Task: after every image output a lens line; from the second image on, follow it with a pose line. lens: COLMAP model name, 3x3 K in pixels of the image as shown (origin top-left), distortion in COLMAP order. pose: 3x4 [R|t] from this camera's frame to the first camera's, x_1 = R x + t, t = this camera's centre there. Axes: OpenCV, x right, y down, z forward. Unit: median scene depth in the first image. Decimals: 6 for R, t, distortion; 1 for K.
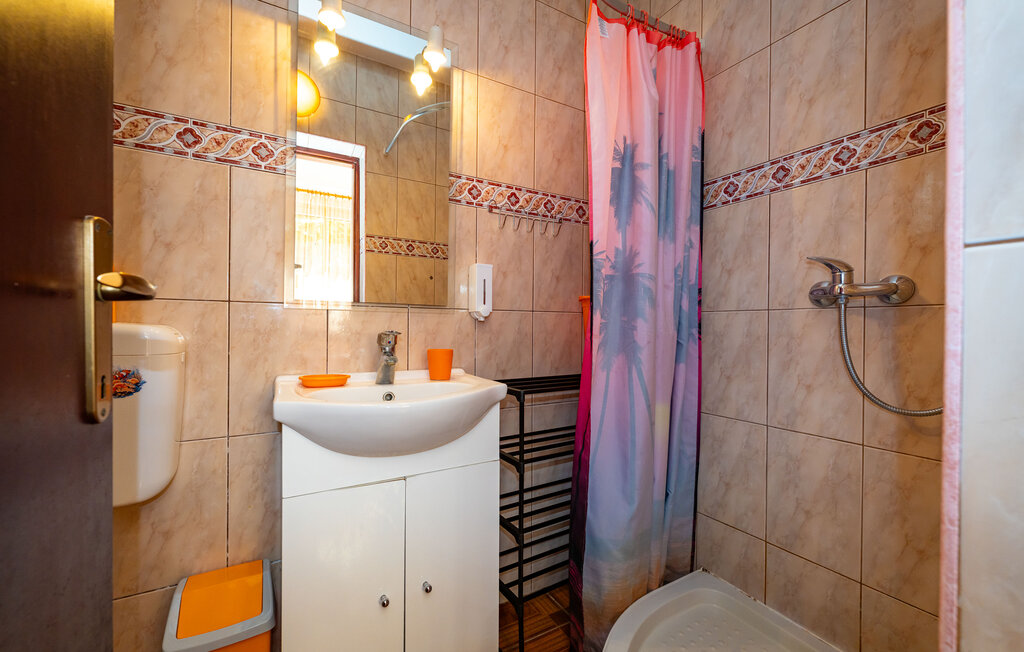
lens RADIAL K [[415.8, 0, 511.2], [0, 415.8, 323.2], [0, 0, 1]] dist [0.001080, -0.000876]
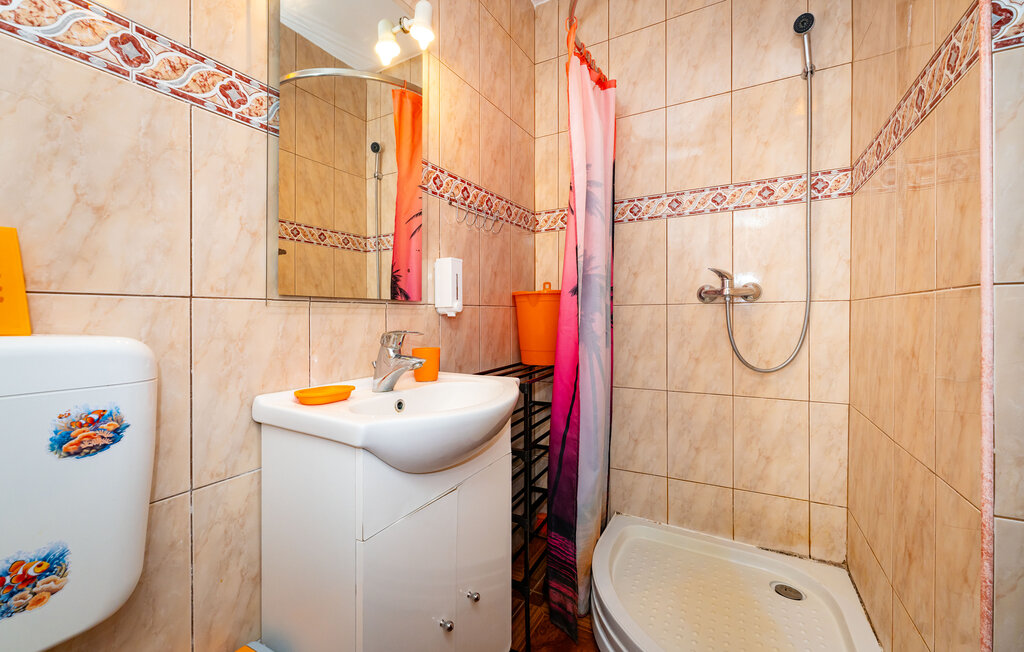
lens RADIAL K [[415.8, 0, 515.4], [0, 415.8, 312.3], [0, 0, 1]] dist [0.001080, -0.000876]
pose [[0.858200, -0.014235, 0.513118, -0.515382], [0.014062, 0.999892, 0.004220, -0.020347], [-0.513123, 0.003594, 0.858308, 0.104803]]
